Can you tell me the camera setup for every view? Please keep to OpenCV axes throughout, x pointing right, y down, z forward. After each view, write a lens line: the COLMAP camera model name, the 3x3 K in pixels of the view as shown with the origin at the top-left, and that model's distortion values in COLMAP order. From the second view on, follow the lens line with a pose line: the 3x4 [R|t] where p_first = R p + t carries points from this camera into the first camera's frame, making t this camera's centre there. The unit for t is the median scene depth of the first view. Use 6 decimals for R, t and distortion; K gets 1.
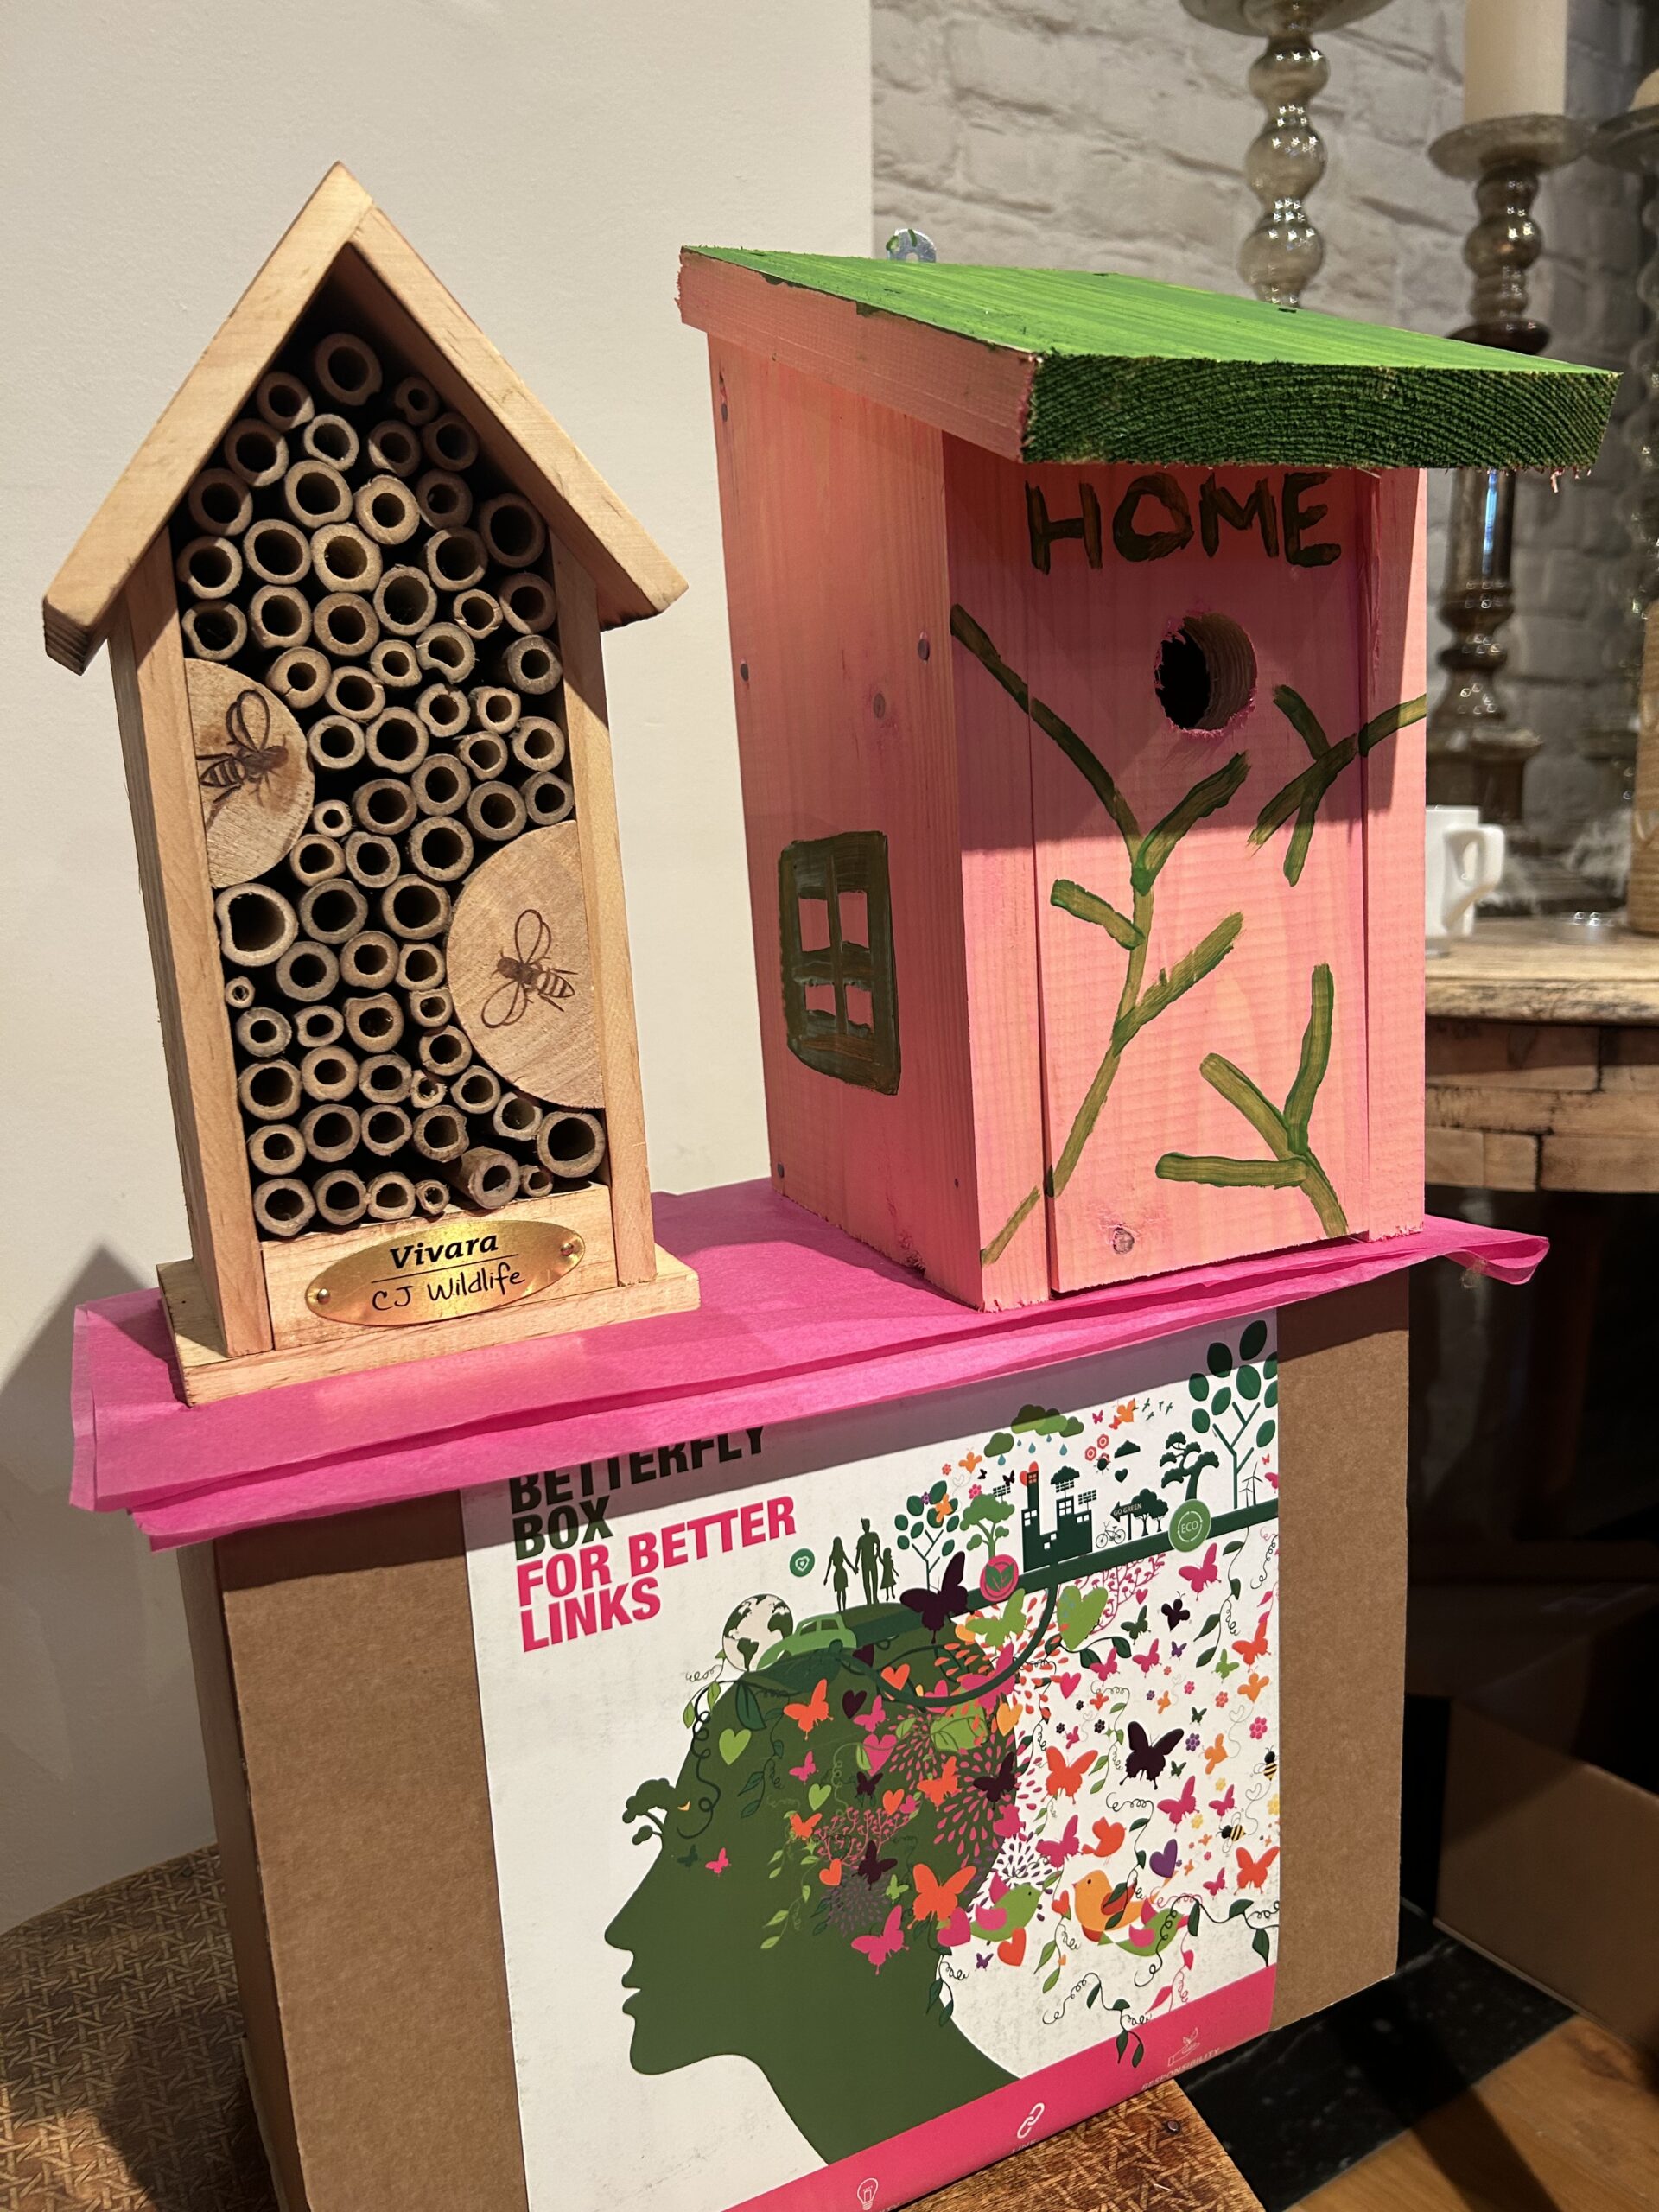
lens RADIAL K [[1699.2, 0, 835.8], [0, 1699.2, 1106.5], [0, 0, 1]] dist [0.052538, -0.071372]
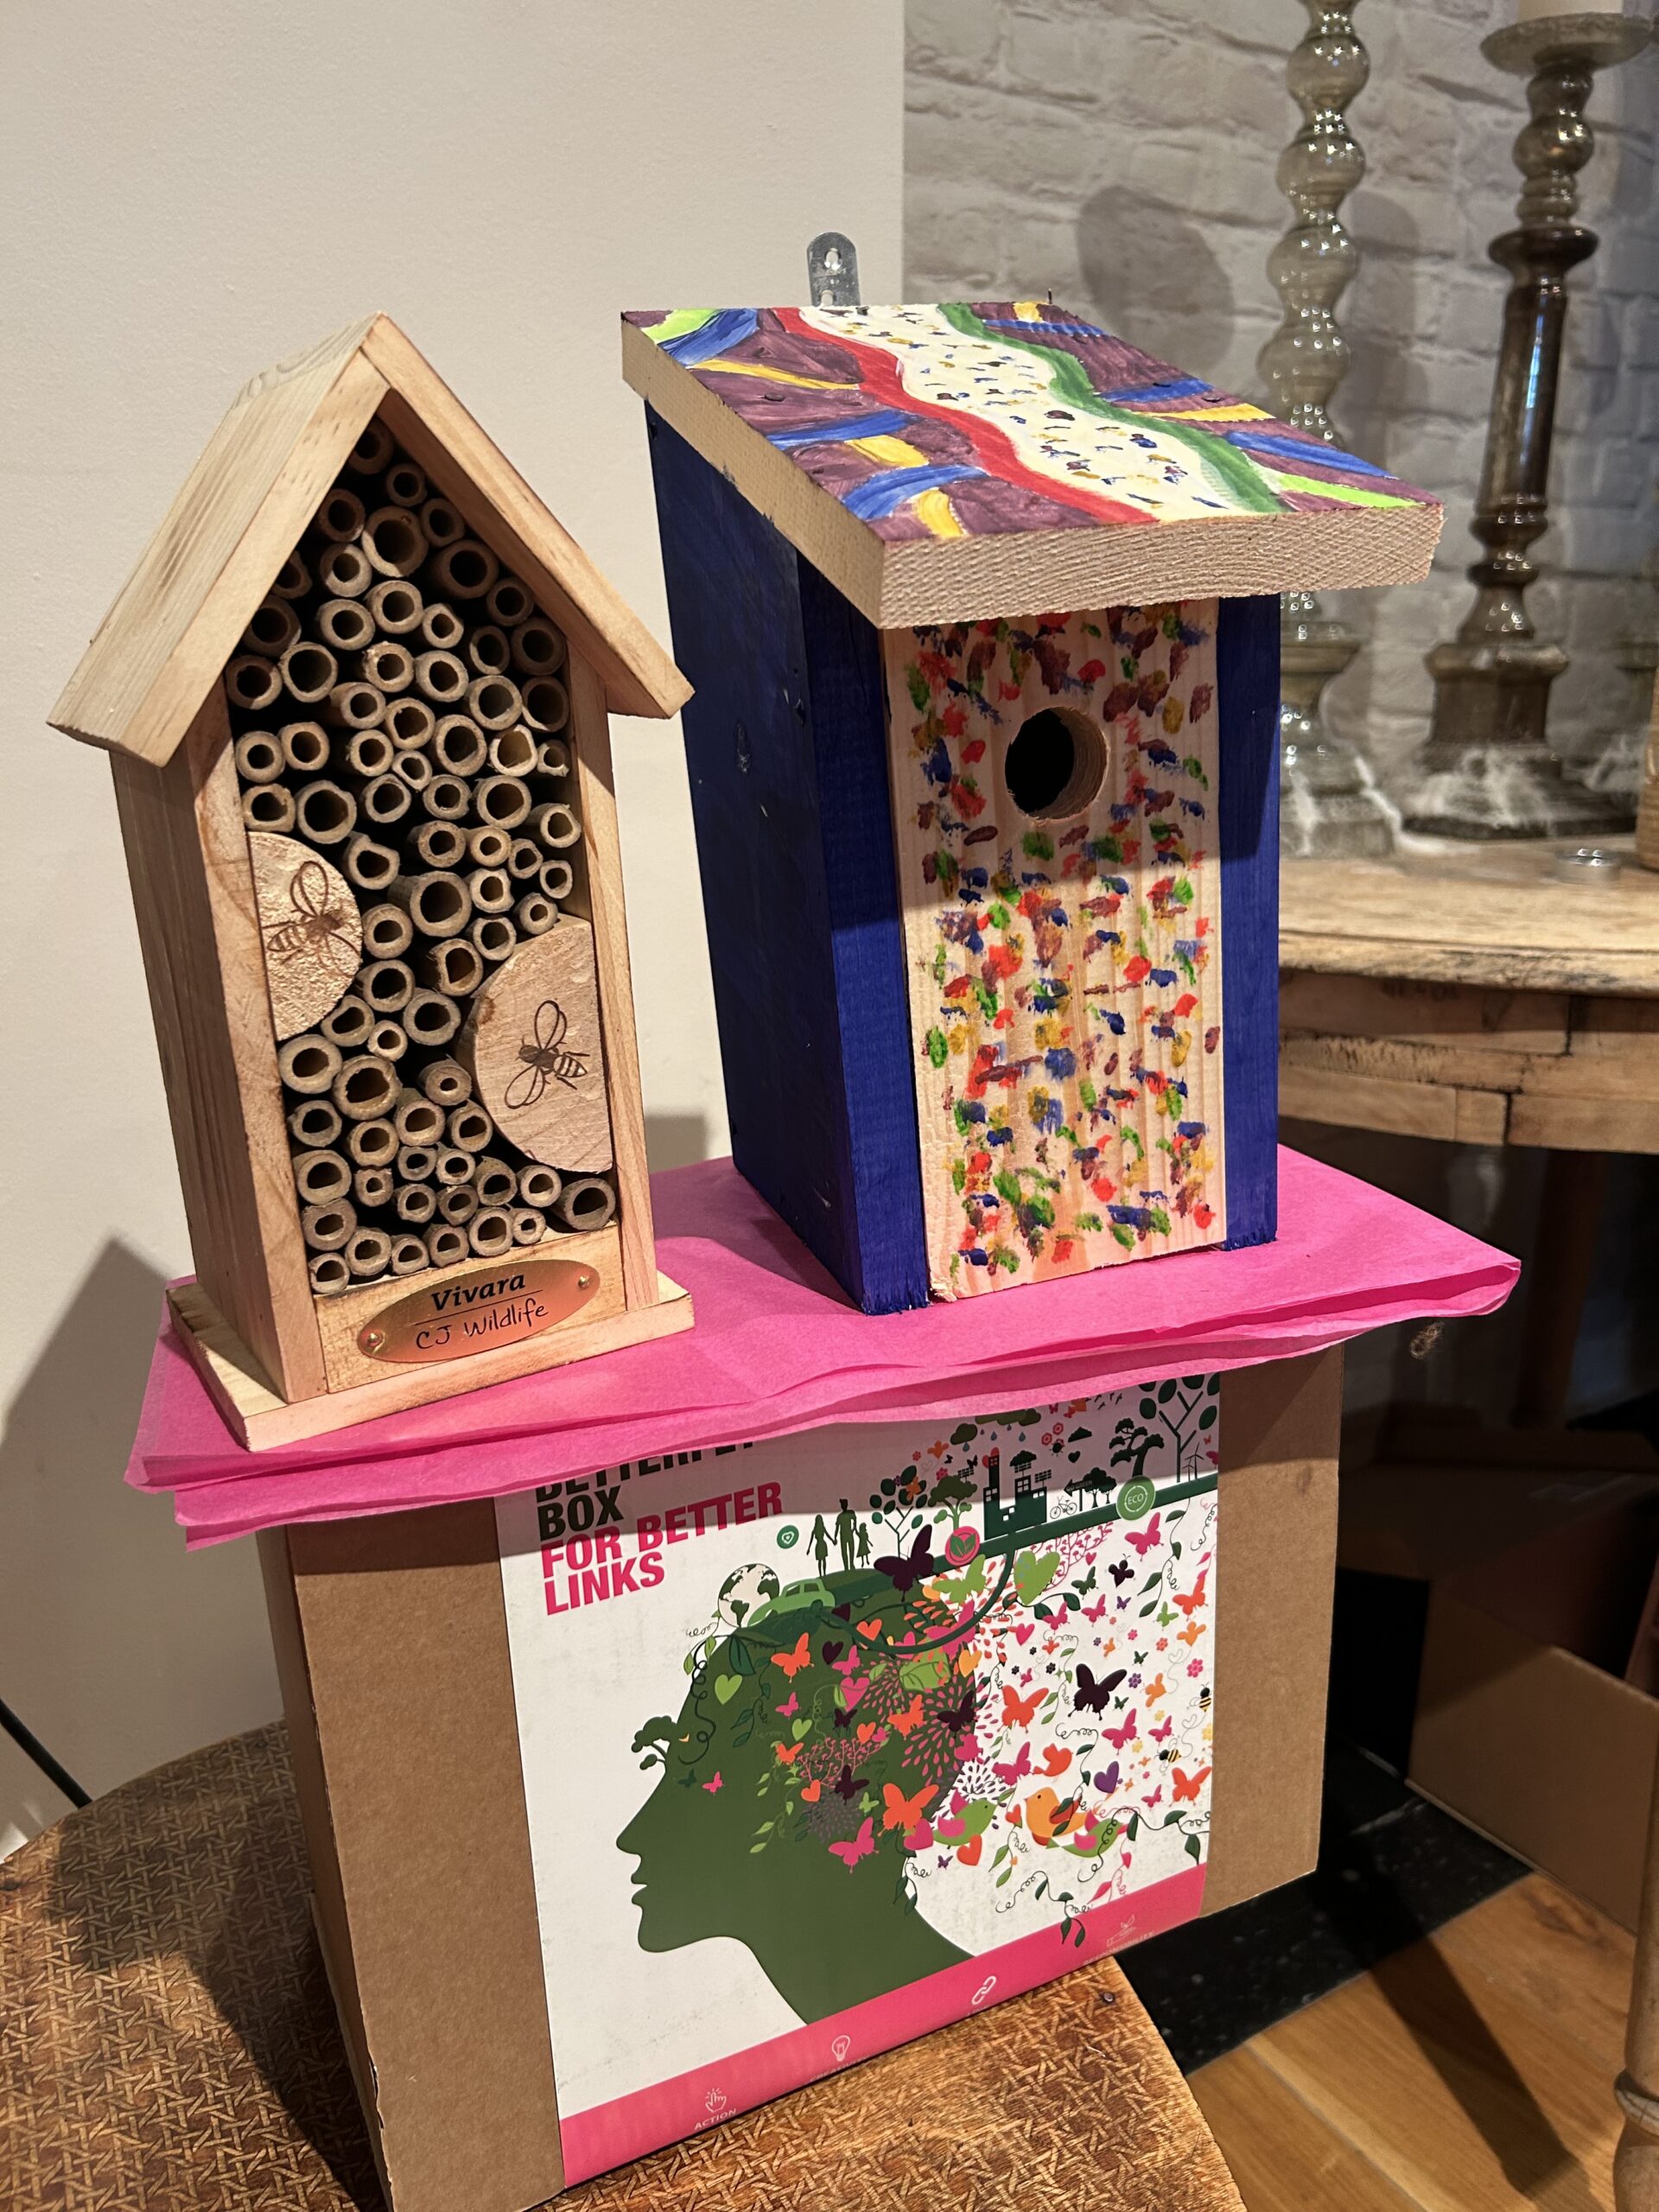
lens RADIAL K [[1696.6, 0, 824.1], [0, 1696.6, 1106.5], [0, 0, 1]] dist [0.051387, -0.067907]
pose [[0.999361, 0.017714, -0.031032, 0.031402], [-0.014712, 0.995422, 0.094438, -0.117139], [0.032563, -0.093921, 0.995047, -0.105791]]
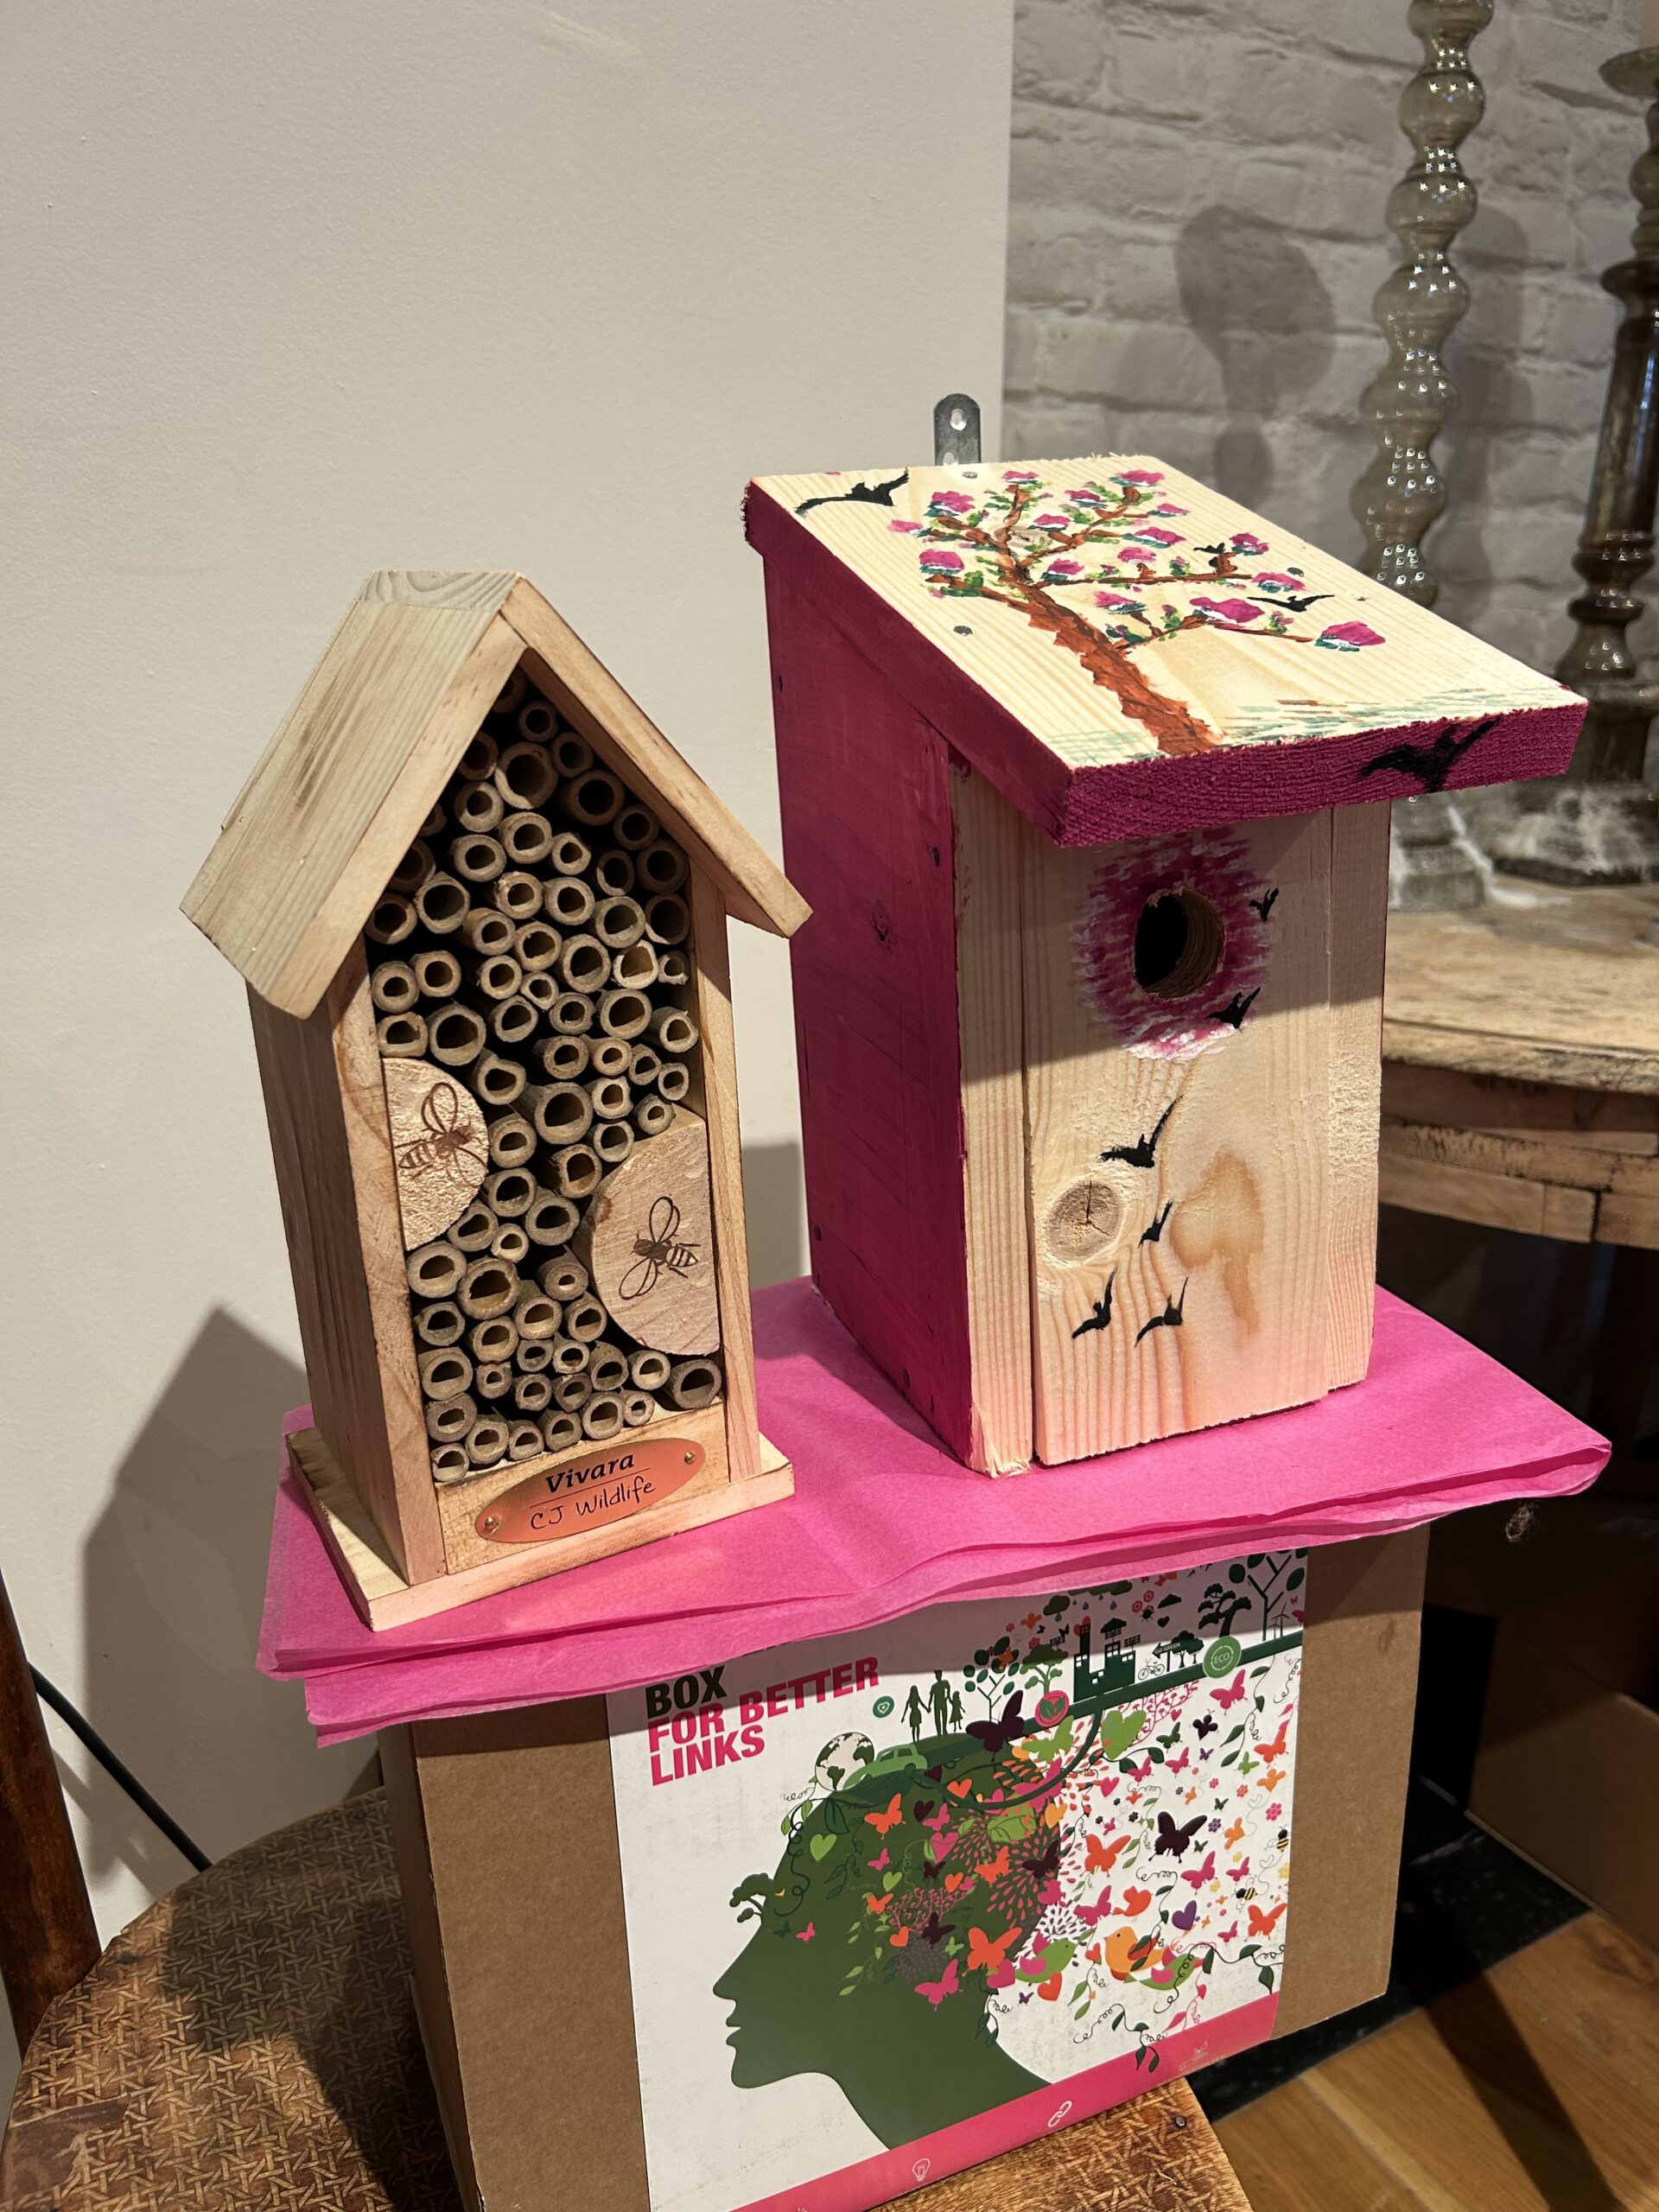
lens RADIAL K [[1696.0, 0, 825.9], [0, 1696.0, 1114.2], [0, 0, 1]] dist [0.048762, -0.061641]
pose [[0.997112, 0.038302, -0.065576, 0.002090], [-0.029474, 0.990990, 0.130650, -0.261994], [0.069989, -0.128340, 0.989258, -0.111943]]
